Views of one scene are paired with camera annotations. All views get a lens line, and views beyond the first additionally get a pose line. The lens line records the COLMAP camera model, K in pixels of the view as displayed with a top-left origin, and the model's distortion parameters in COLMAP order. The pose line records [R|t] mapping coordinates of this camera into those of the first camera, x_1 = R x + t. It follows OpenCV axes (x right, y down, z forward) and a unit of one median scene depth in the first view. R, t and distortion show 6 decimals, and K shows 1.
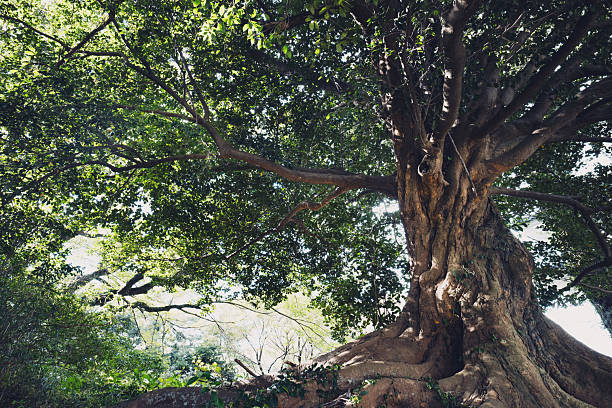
lens RADIAL K [[315.1, 0, 315.2], [0, 315.1, 196.6], [0, 0, 1]] dist [0.001958, 0.000394]
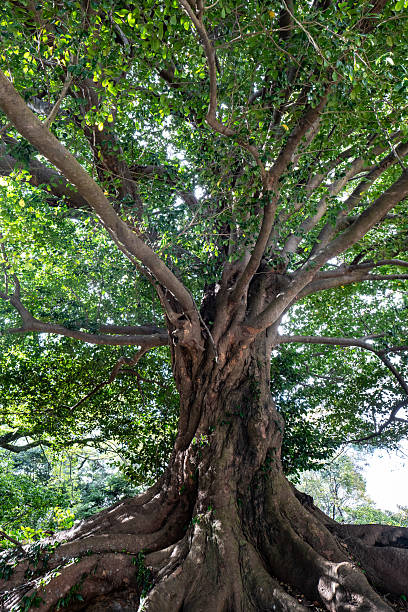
lens RADIAL K [[315.1, 0, 204.0], [0, 315.1, 306.0], [0, 0, 1]] dist [0.001958, 0.000394]
pose [[0.993694, -0.083328, -0.075018, 0.521662], [0.081427, 0.996284, -0.028059, -0.160332], [0.077078, 0.021773, 0.996787, -0.065028]]
